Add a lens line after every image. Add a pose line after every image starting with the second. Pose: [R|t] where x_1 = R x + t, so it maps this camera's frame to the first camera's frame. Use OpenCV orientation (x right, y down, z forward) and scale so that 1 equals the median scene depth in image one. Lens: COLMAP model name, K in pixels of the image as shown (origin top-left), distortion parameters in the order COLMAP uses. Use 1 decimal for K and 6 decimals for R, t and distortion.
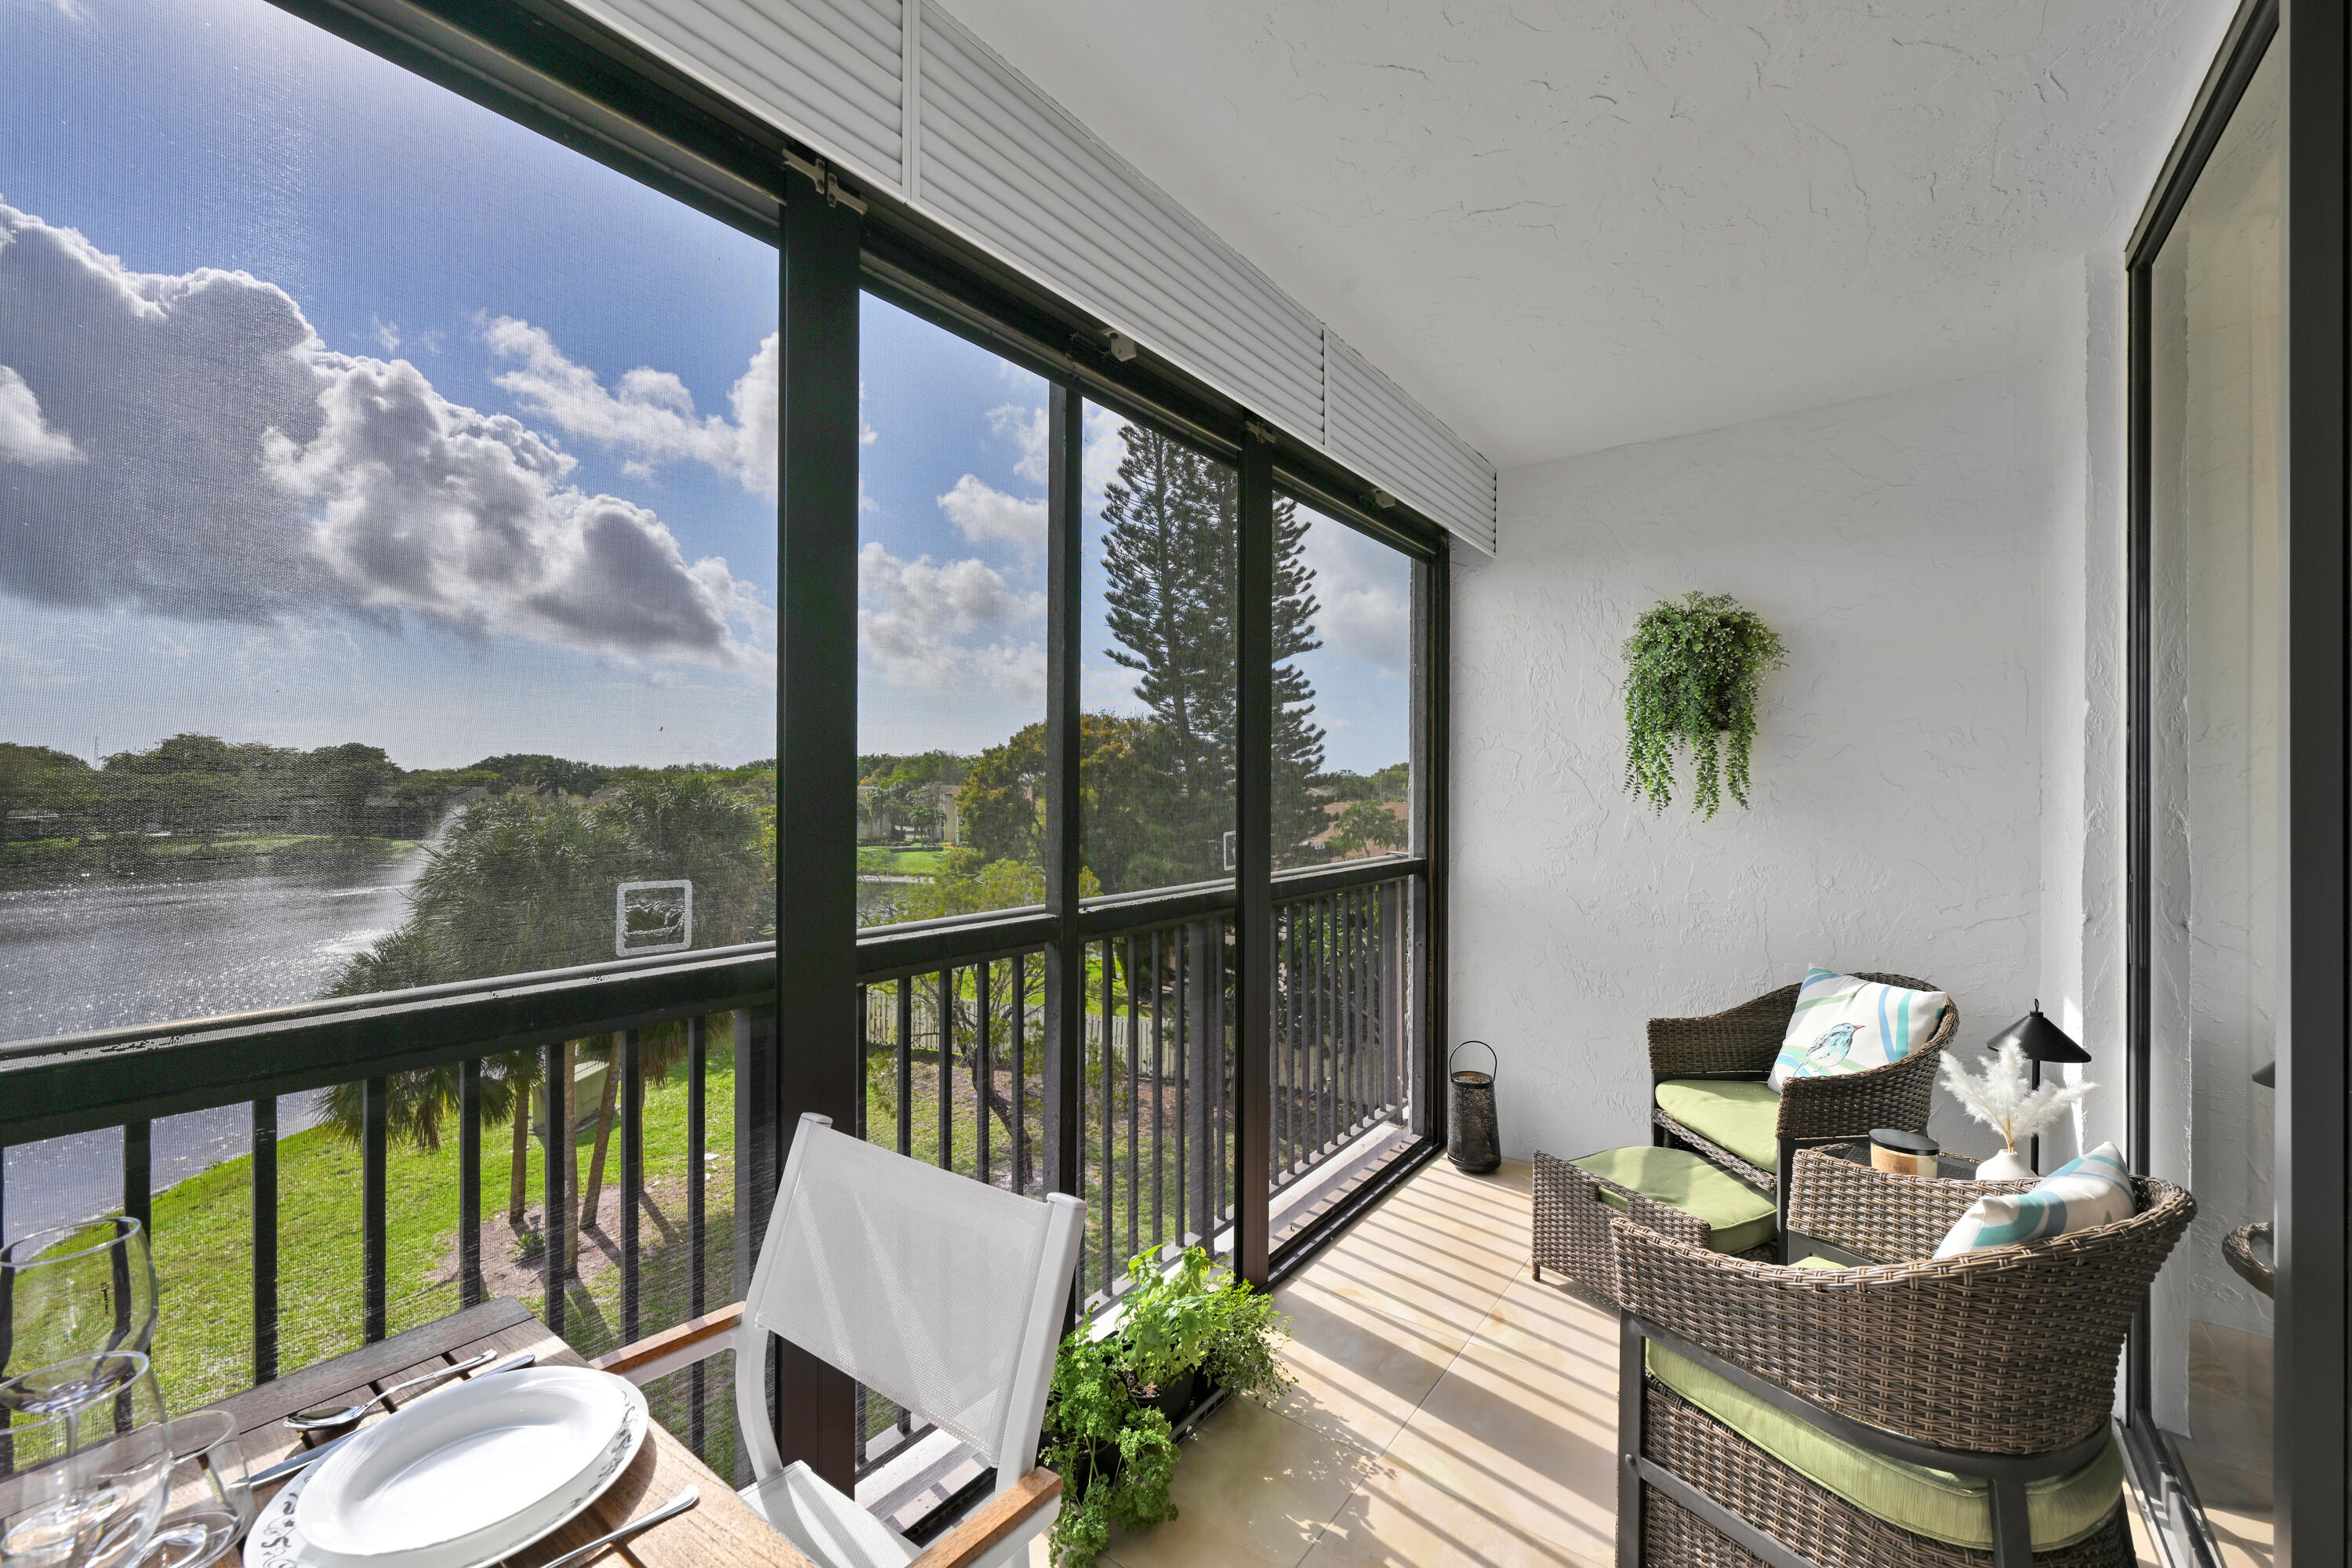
lens RADIAL K [[926.2, 0, 1169.8], [0, 926.2, 781.4], [0, 0, 1]] dist [-0.002588, -0.000216]
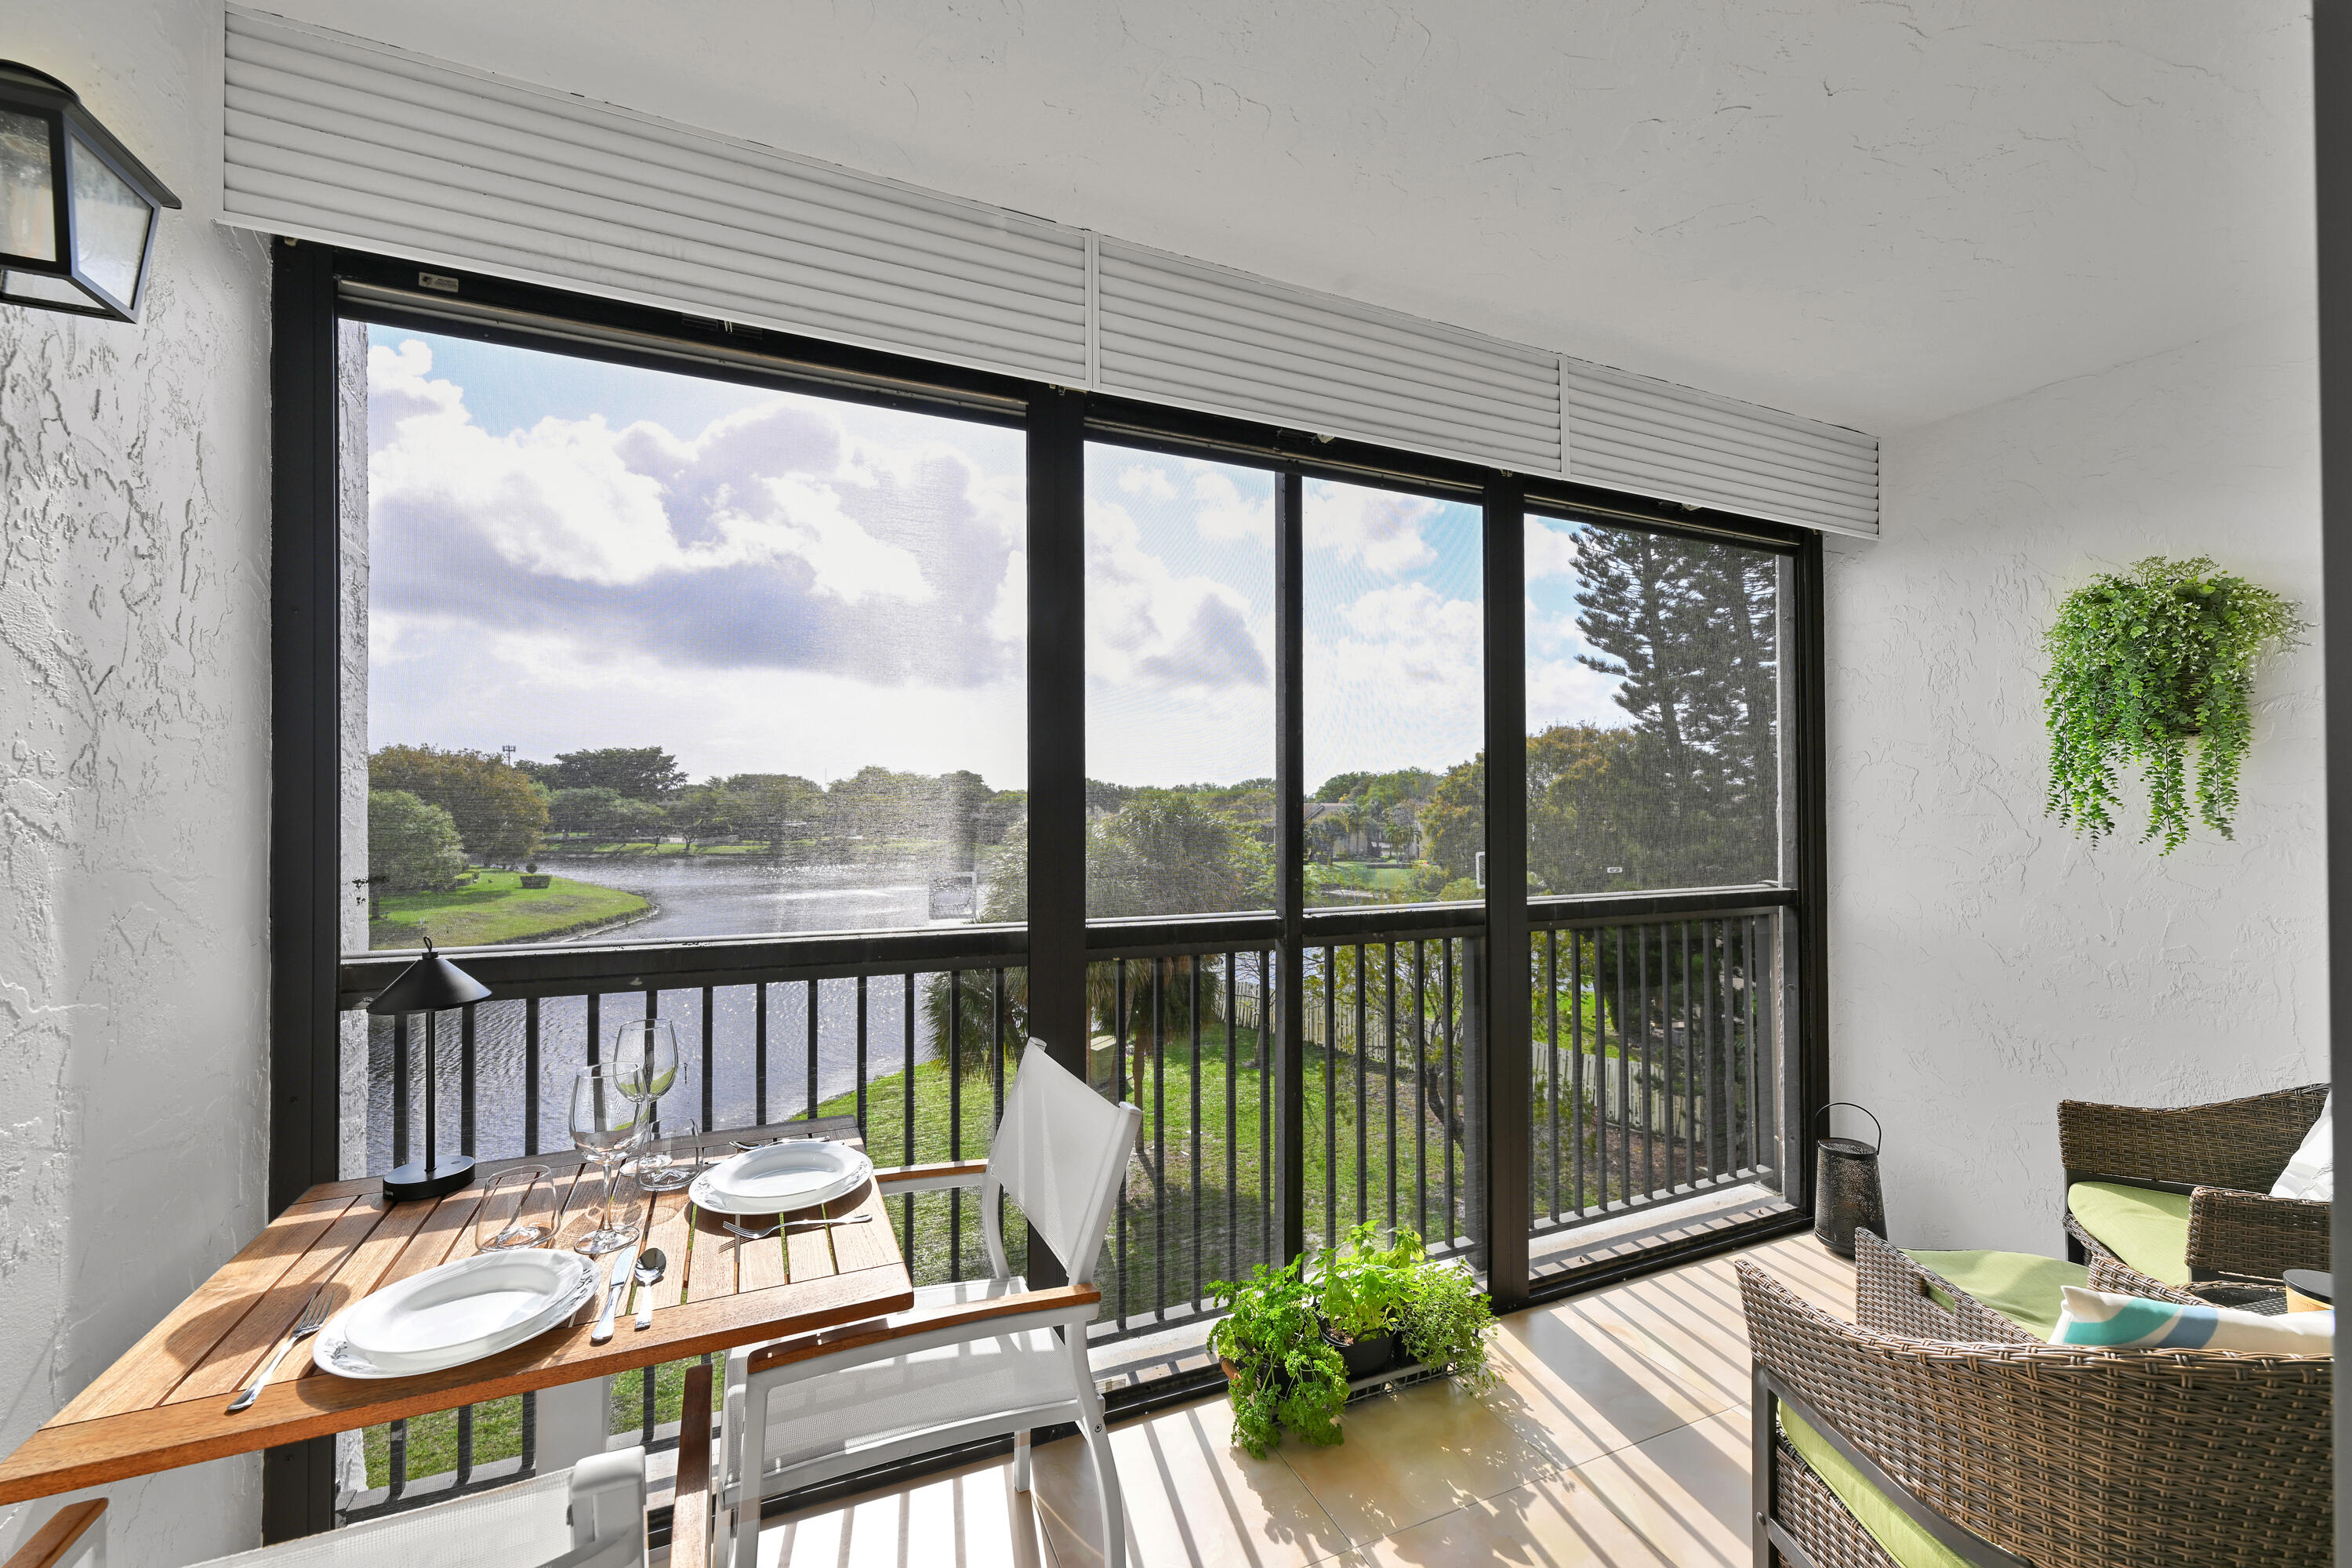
lens RADIAL K [[929.7, 0, 1176.0], [0, 929.7, 784.0], [0, 0, 1]] dist [0.008499, 0.000122]
pose [[0.877849, -0.010846, -0.478815, 0.193000], [0.003486, 0.999862, -0.016258, -0.004848], [0.478925, 0.012603, 0.877765, -0.065603]]
